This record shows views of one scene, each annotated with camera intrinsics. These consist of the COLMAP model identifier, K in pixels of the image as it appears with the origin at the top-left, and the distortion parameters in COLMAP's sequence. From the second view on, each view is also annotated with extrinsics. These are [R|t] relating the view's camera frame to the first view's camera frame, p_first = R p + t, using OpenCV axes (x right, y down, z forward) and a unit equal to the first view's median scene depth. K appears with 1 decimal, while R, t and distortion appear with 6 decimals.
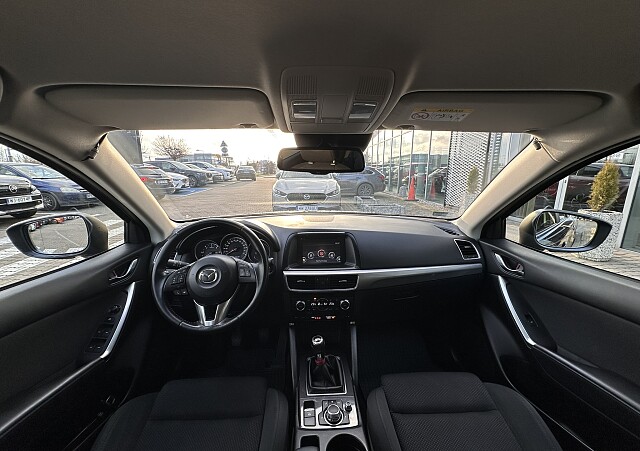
lens RADIAL K [[255.6, 0, 321.7], [0, 255.6, 224.3], [0, 0, 1]] dist [0.001371, 0.000051]
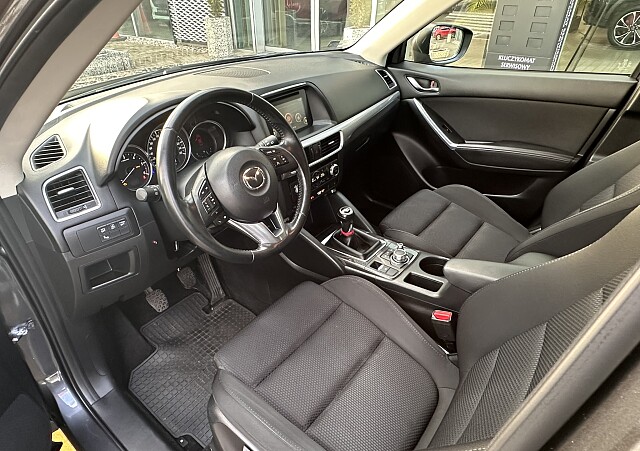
lens RADIAL K [[388.2, 0, 320.4], [0, 388.2, 230.6], [0, 0, 1]] dist [0.005050, 0.000557]
pose [[0.646808, -0.421917, 0.635315, -0.826262], [0.163671, 0.890417, 0.424700, -0.060146], [-0.744883, -0.170717, 0.644985, 0.169123]]
